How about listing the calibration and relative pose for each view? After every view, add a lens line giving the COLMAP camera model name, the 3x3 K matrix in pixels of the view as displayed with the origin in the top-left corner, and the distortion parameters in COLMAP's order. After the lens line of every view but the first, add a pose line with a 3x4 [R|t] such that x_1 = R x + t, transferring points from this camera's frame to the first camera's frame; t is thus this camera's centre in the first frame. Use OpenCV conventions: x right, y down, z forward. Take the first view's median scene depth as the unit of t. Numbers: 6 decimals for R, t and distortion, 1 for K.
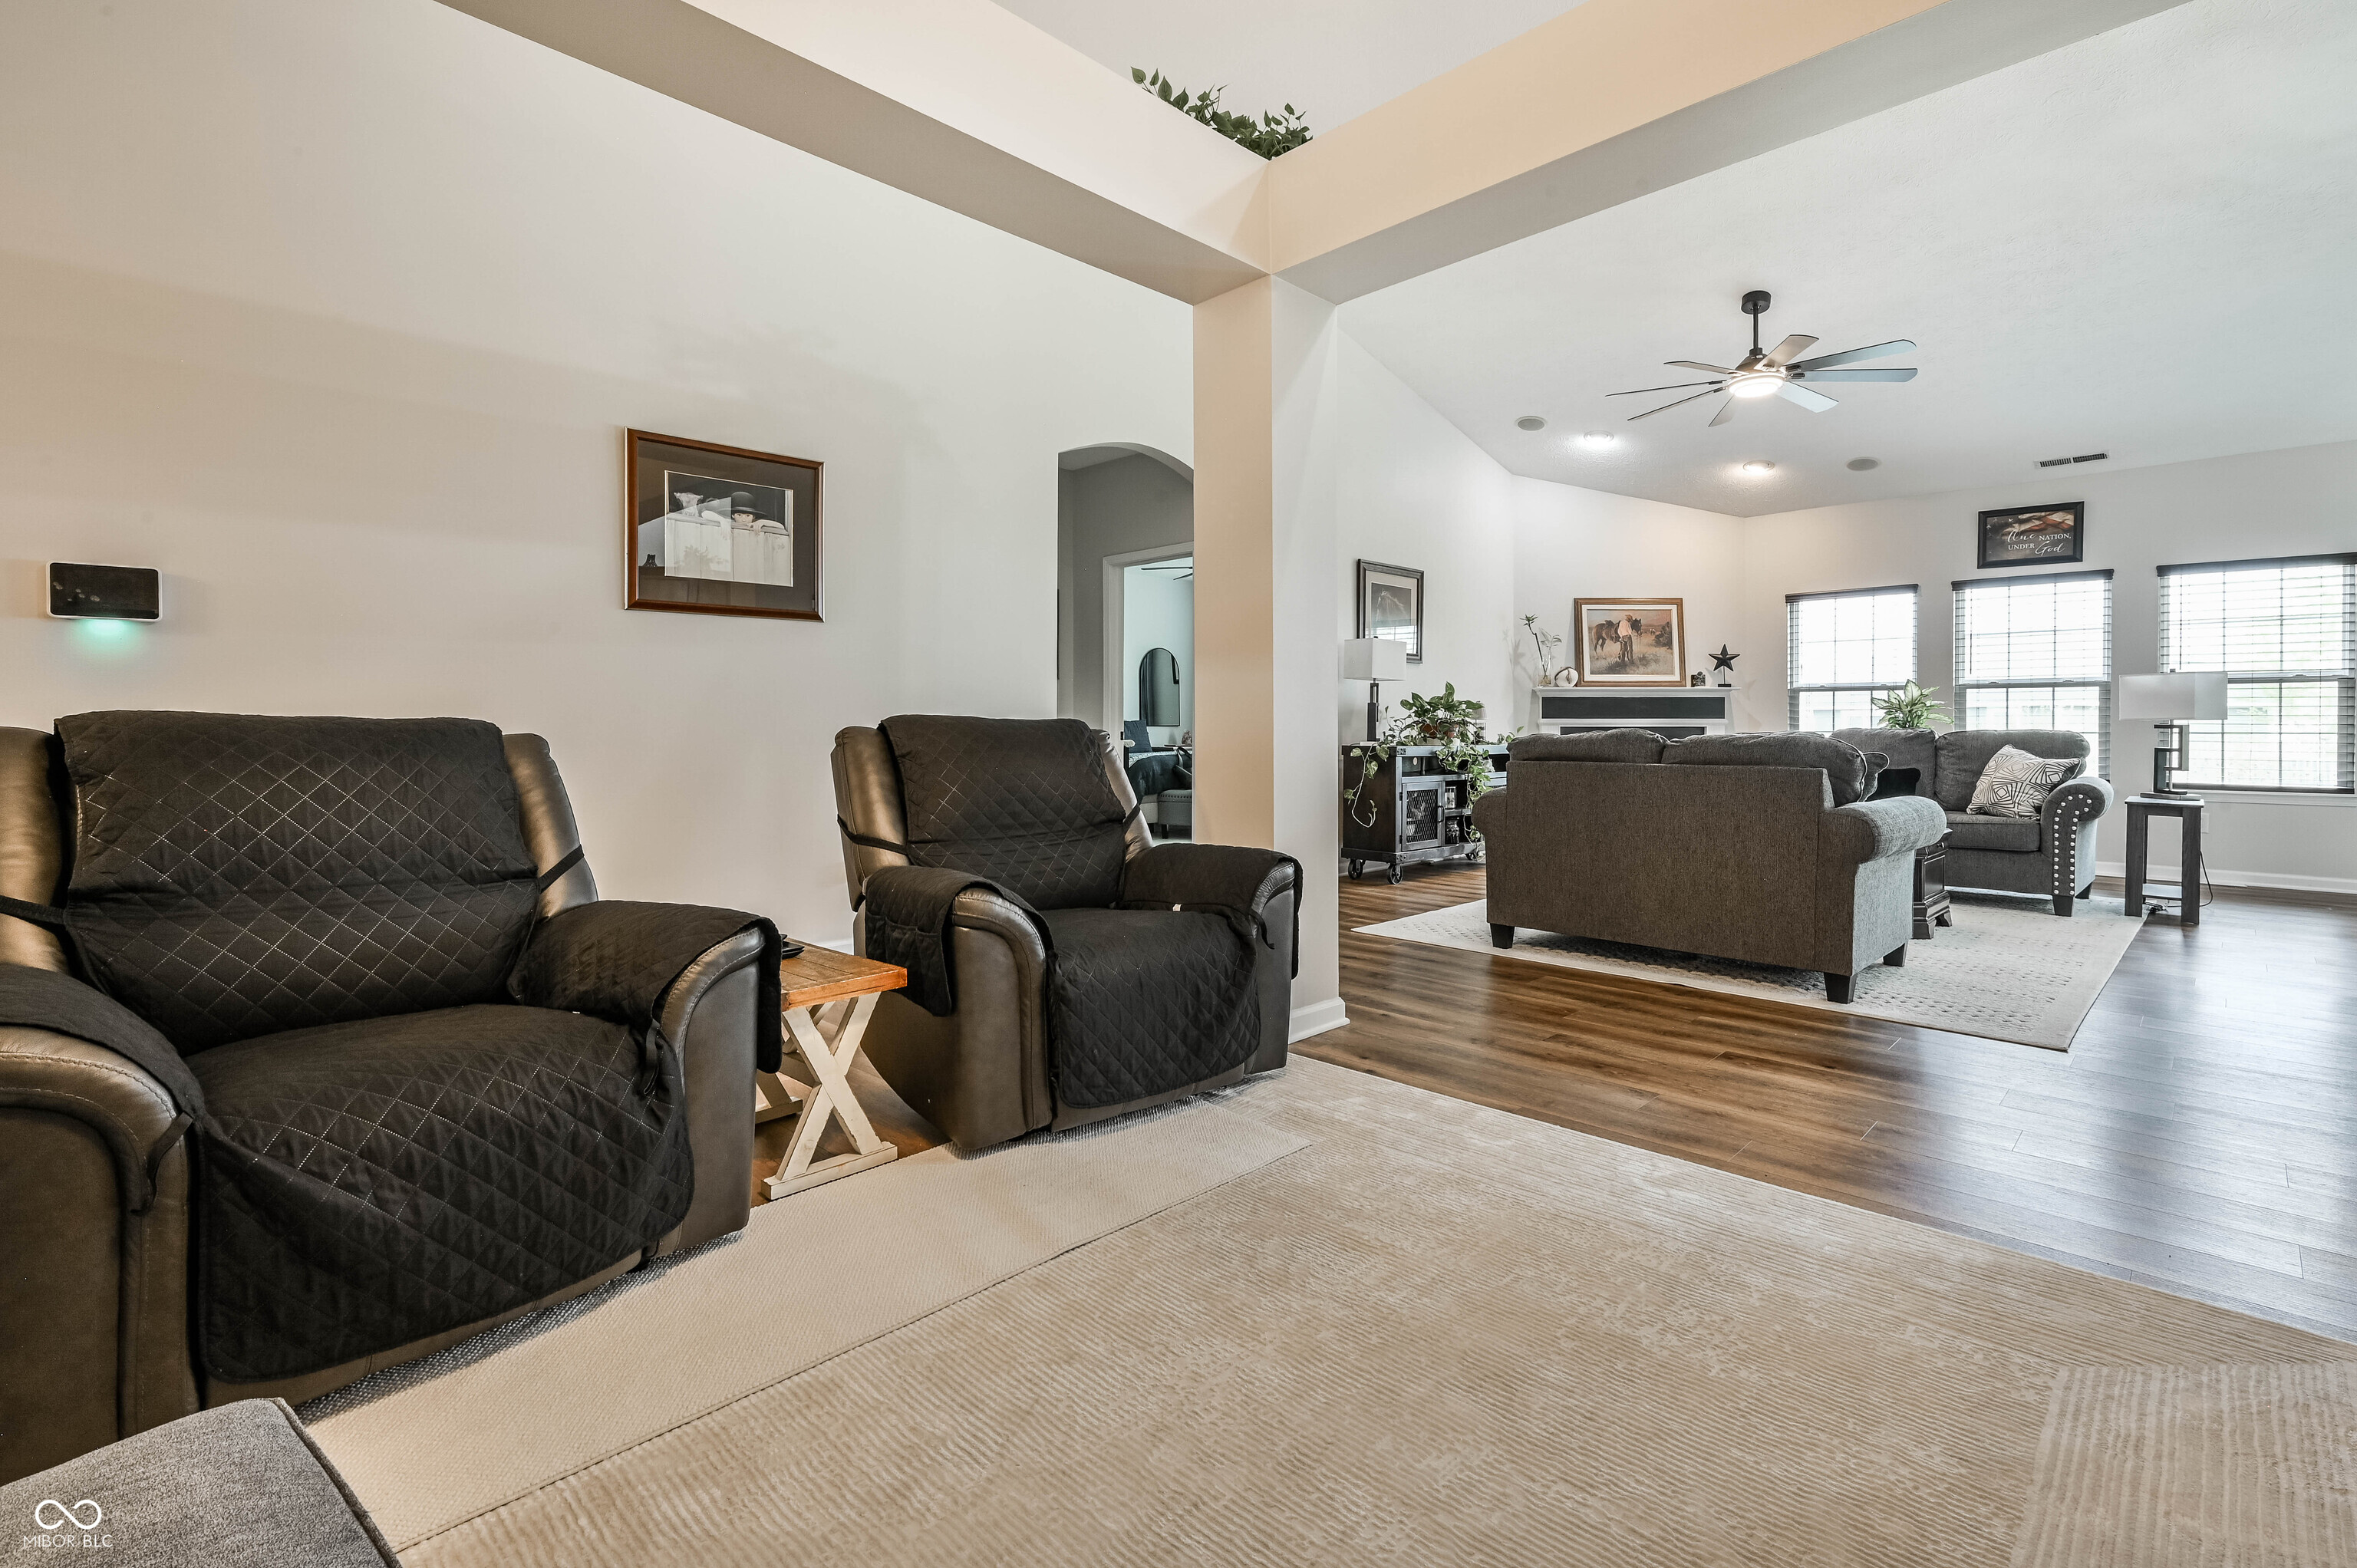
lens RADIAL K [[1051.6, 0, 1181.9], [0, 1051.6, 732.9], [0, 0, 1]] dist [-0.002715, 0.000144]
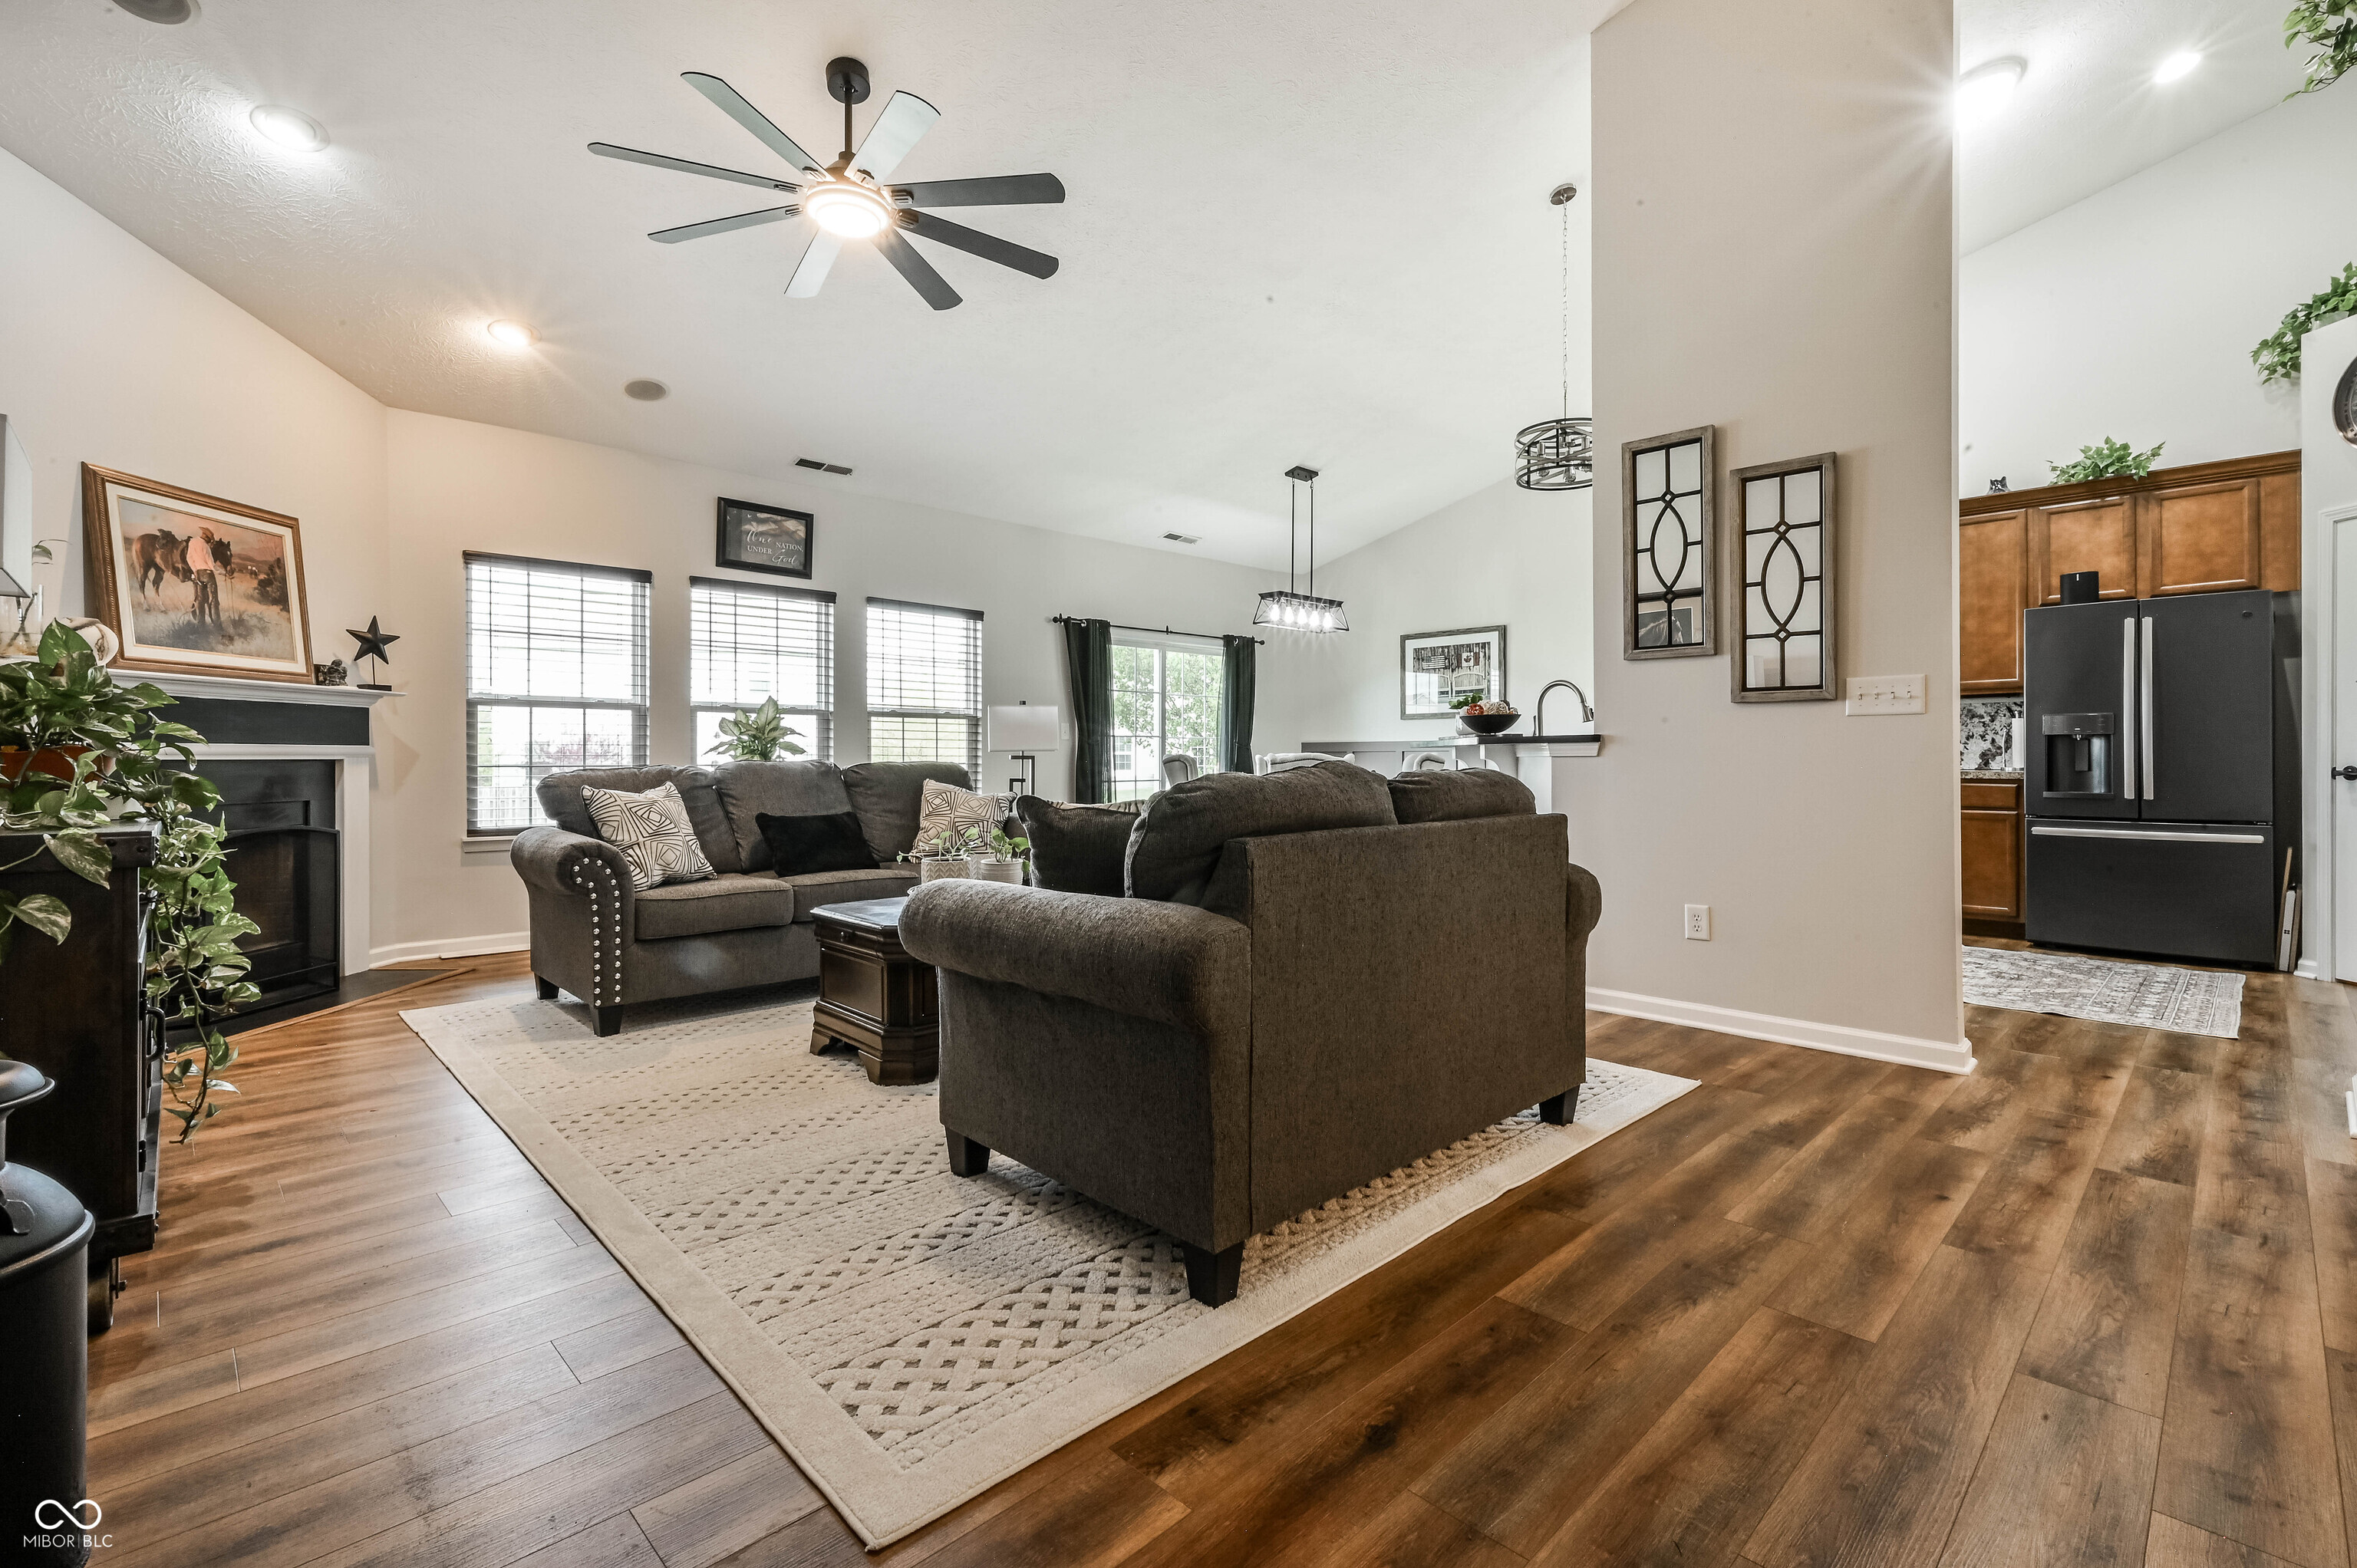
lens RADIAL K [[1051.6, 0, 1206.1], [0, 1051.6, 743.5], [0, 0, 1]] dist [-0.002715, 0.000144]
pose [[-0.002437, 0.012014, 0.999925, -0.062196], [0.009673, 0.999881, -0.011990, -0.004059], [-0.999950, 0.009643, -0.002553, 0.625181]]
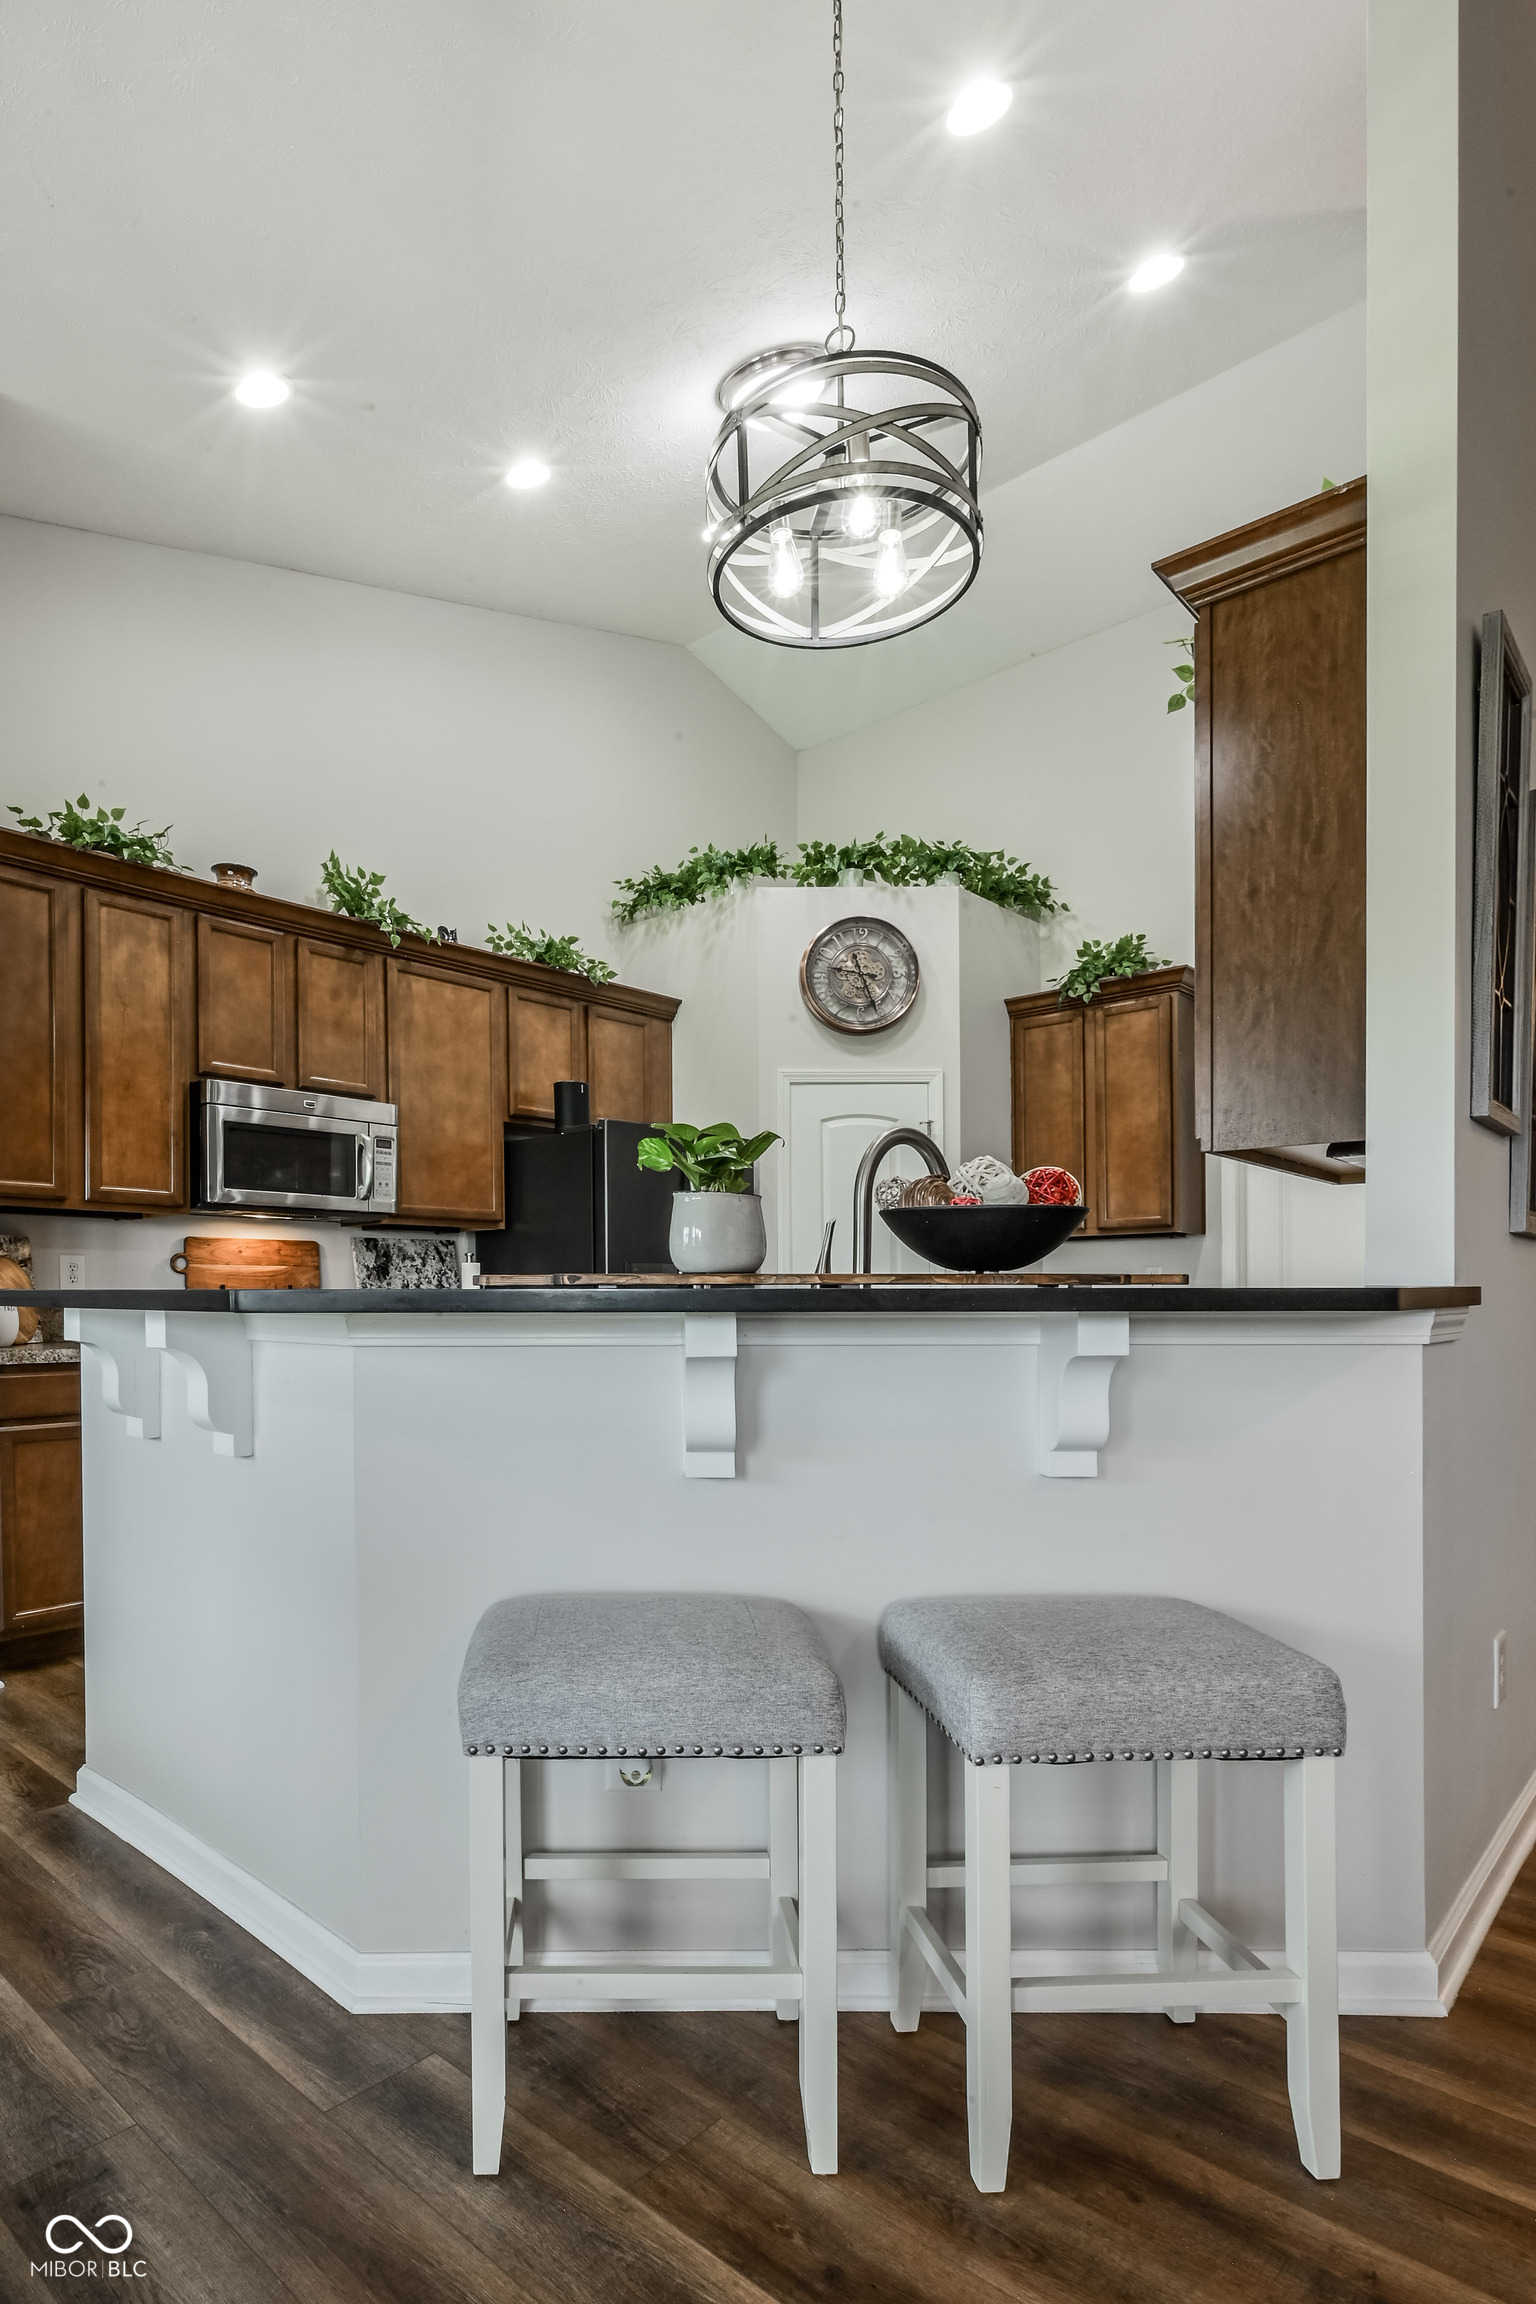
lens RADIAL K [[1221.2, 0, 649.1], [0, 1221.2, 1290.4], [0, 0, 1]] dist [0.012709, -0.000381]
pose [[-0.999842, -0.000510, -0.017768, 0.658609], [-0.000557, 0.999996, 0.002642, -0.013211], [0.017766, 0.002652, -0.999839, 0.693317]]
